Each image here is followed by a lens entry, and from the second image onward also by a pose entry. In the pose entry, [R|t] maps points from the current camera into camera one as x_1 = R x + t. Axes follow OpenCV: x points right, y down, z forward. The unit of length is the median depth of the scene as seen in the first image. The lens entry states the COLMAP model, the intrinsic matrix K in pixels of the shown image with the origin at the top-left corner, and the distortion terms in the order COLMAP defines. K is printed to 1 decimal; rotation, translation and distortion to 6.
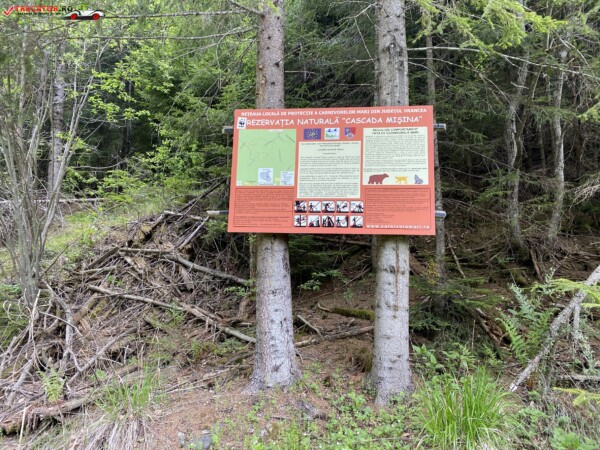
lens RADIAL K [[461.9, 0, 295.1], [0, 461.9, 220.7], [0, 0, 1]] dist [0.115945, -0.254825]
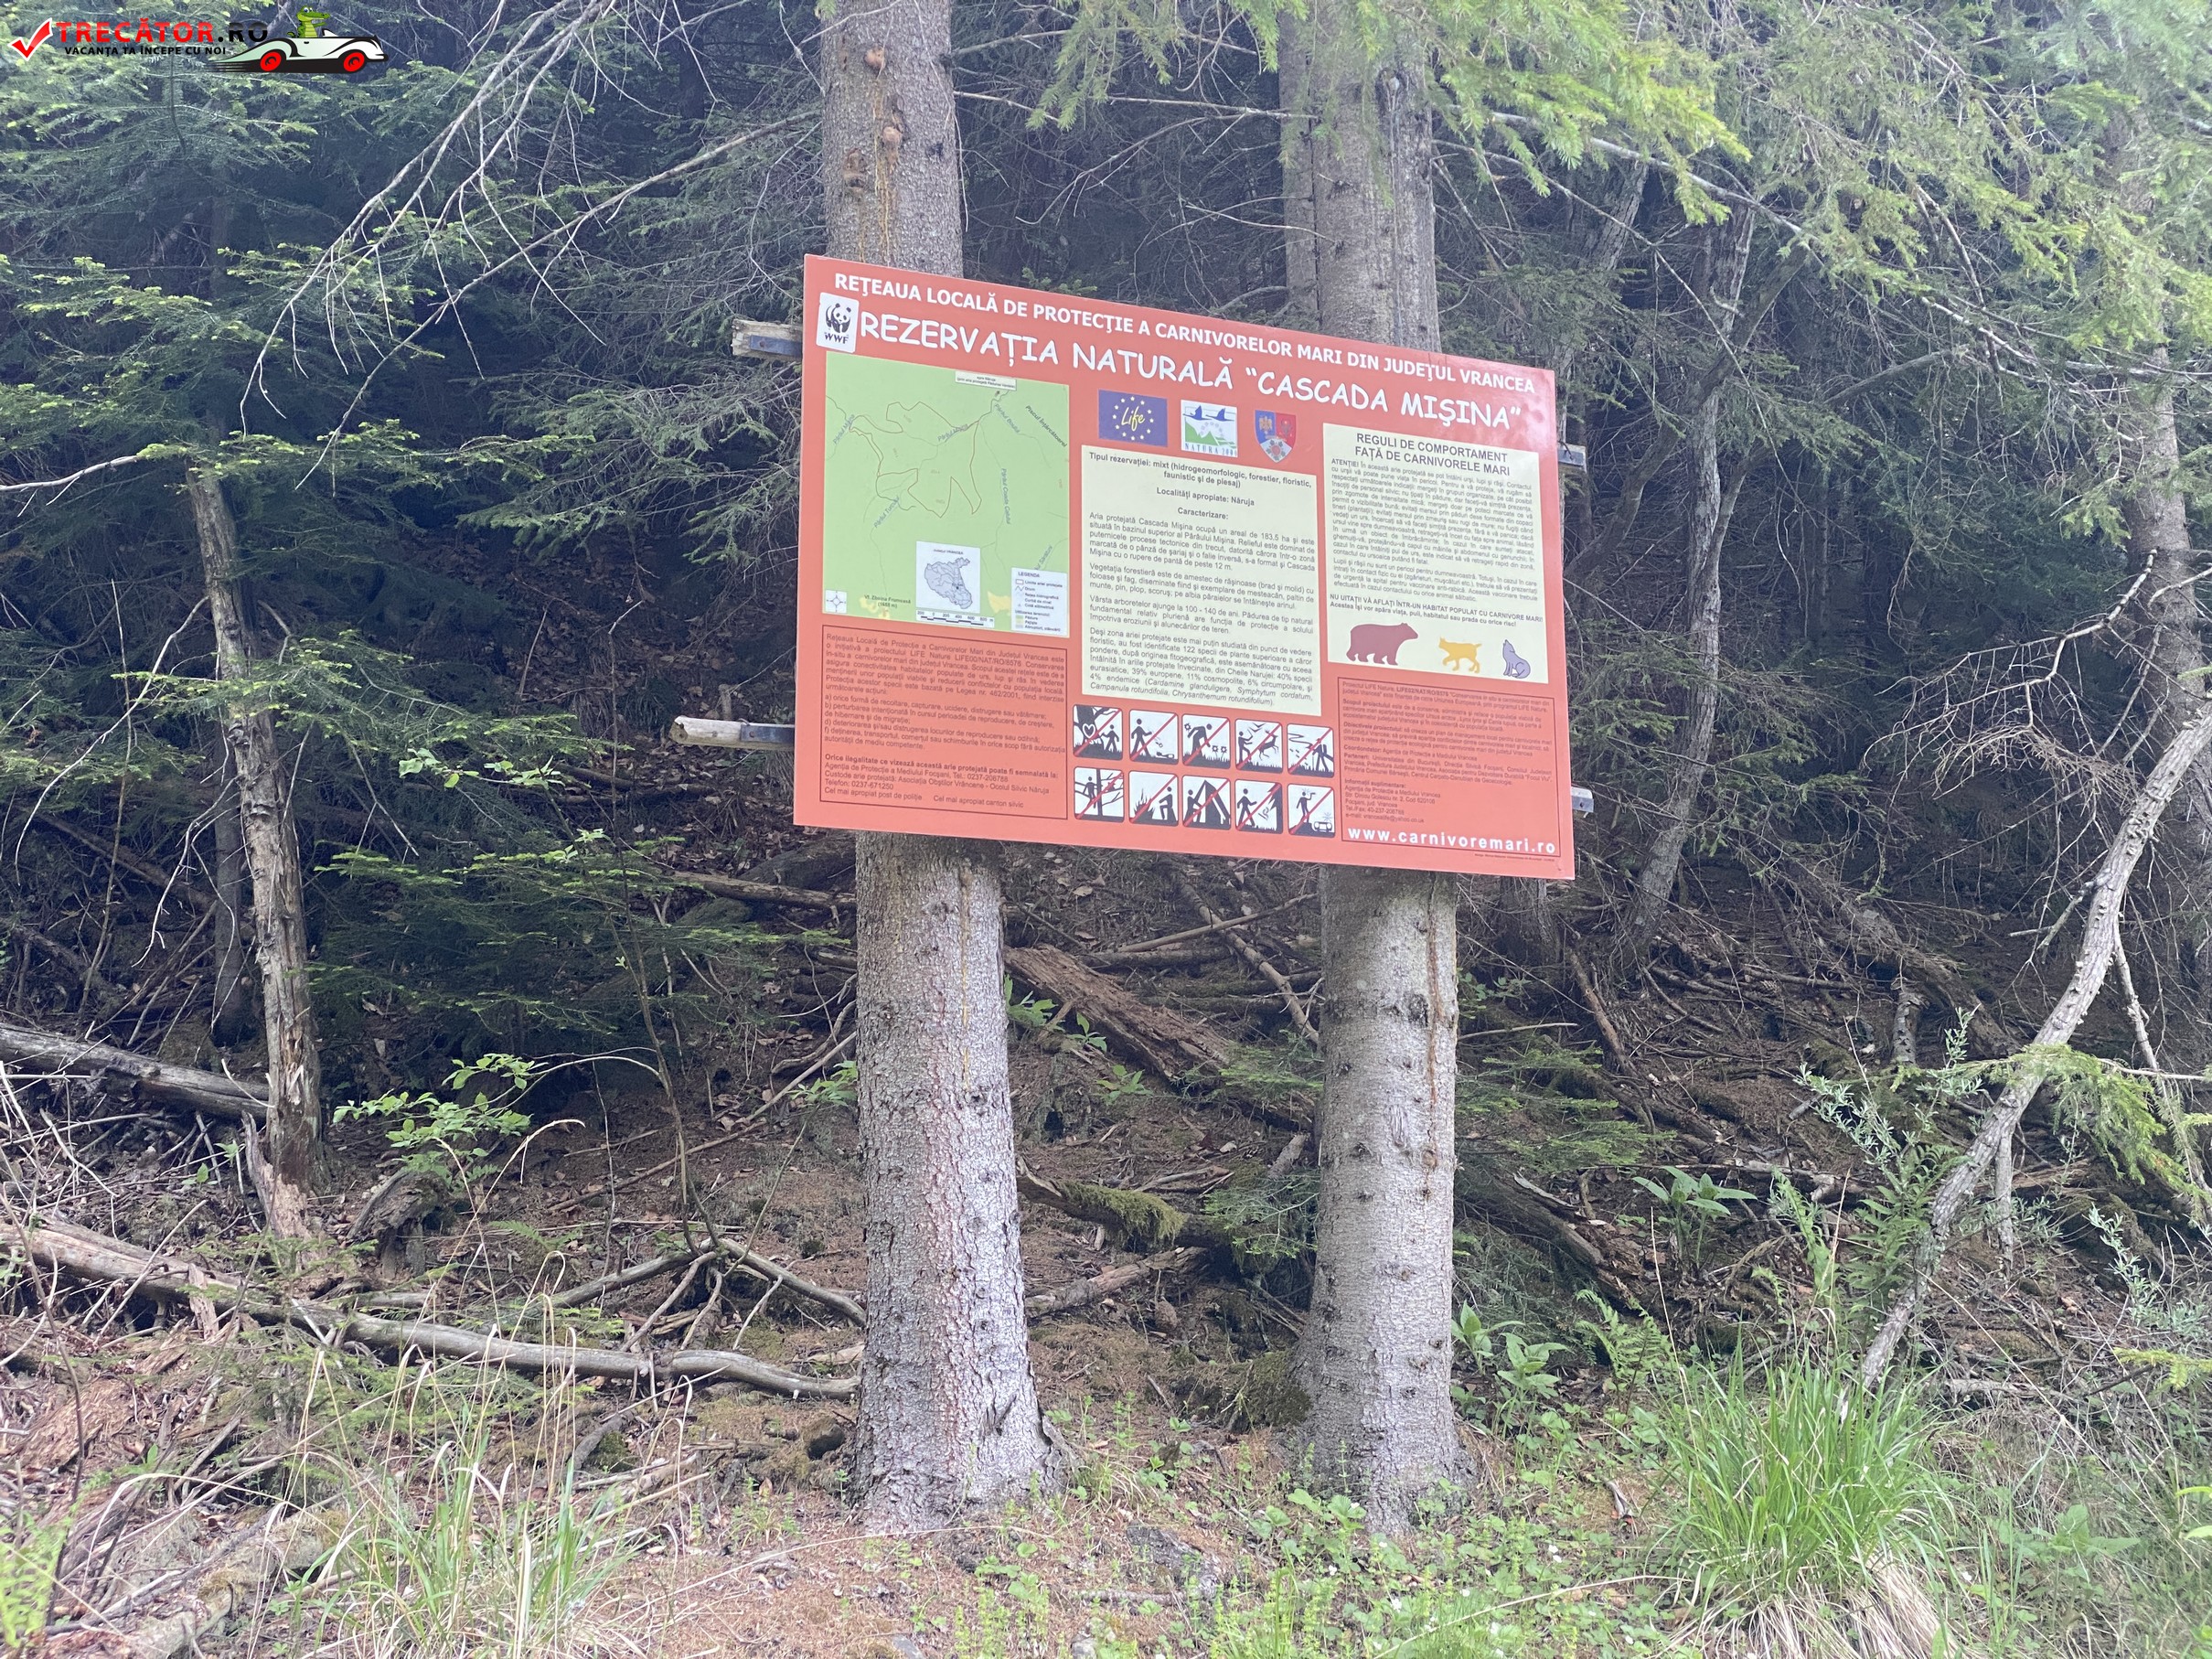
lens RADIAL K [[3352.1, 0, 1124.5], [0, 3352.1, 781.6], [0, 0, 1]] dist [0.118542, -0.050512]
pose [[0.828247, 0.058716, 0.557279, -0.897796], [-0.068621, 0.997638, -0.003126, -0.001323], [-0.556146, -0.035652, 0.830319, -0.396396]]
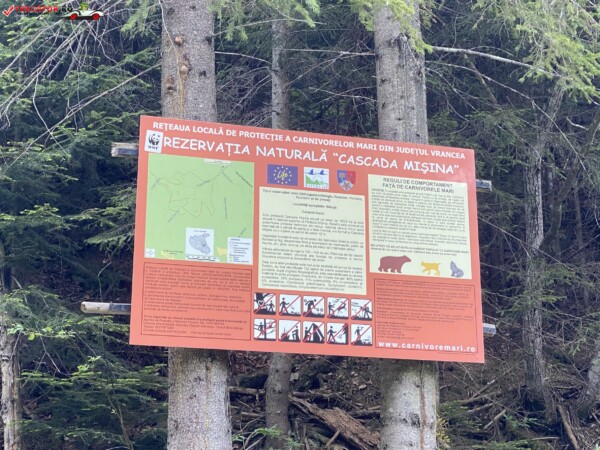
lens RADIAL K [[1301.3, 0, 310.1], [0, 1301.3, 202.7], [0, 0, 1]] dist [0.035297, 0.635654]
pose [[0.918461, 0.085607, 0.386136, -0.543892], [-0.040728, 0.991576, -0.122959, 0.038708], [-0.393409, 0.097207, 0.914210, -0.454781]]
